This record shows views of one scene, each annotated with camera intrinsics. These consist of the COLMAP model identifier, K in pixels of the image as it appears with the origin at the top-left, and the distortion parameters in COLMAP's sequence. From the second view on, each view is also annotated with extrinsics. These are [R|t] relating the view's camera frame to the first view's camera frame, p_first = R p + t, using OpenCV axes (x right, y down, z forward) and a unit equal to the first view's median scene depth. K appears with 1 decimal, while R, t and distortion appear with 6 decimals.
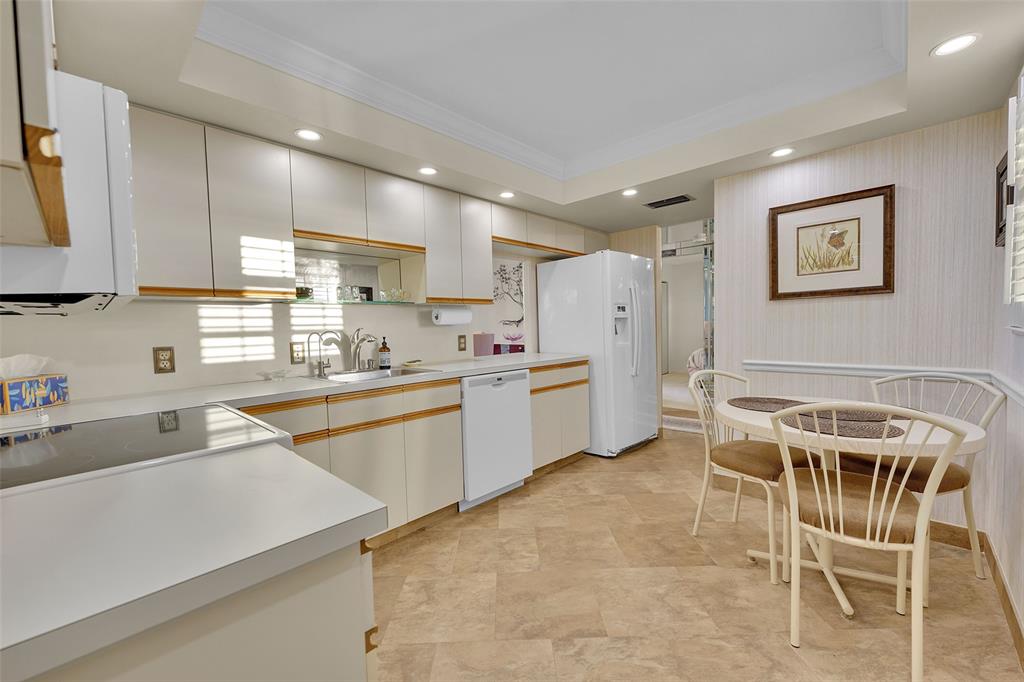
lens RADIAL K [[408.6, 0, 512.3], [0, 408.6, 339.7], [0, 0, 1]] dist [-0.001565, -0.000223]
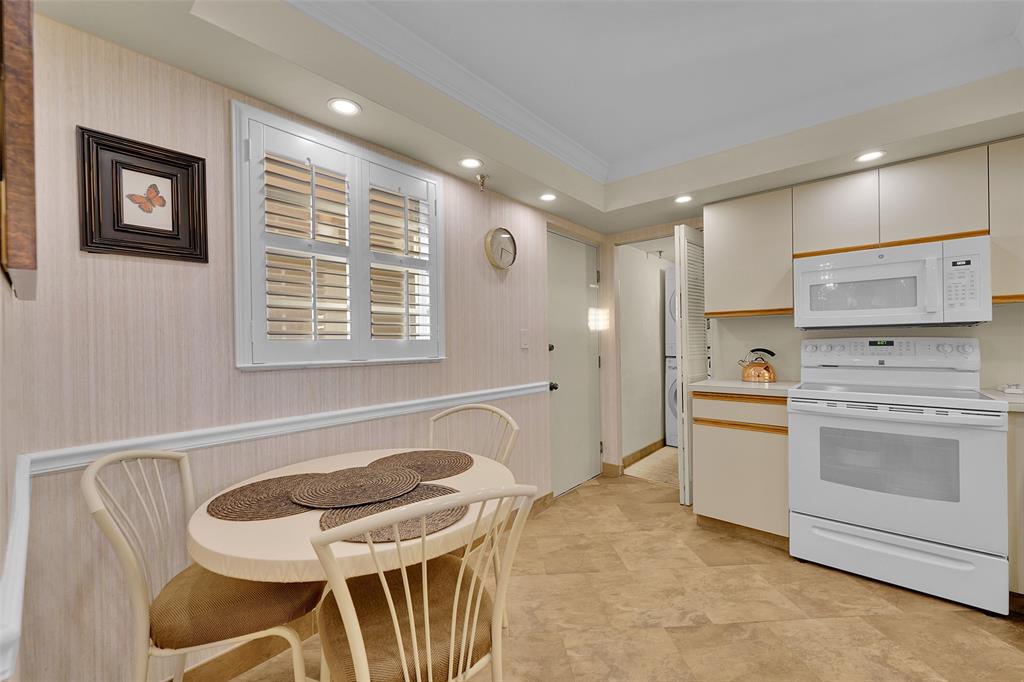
lens RADIAL K [[408.6, 0, 513.0], [0, 408.6, 345.0], [0, 0, 1]] dist [-0.001565, -0.000223]
pose [[-0.998291, 0.037647, -0.044692, 0.647637], [0.035869, 0.998558, 0.039953, -0.091844], [0.046131, 0.038282, -0.998202, 2.005647]]
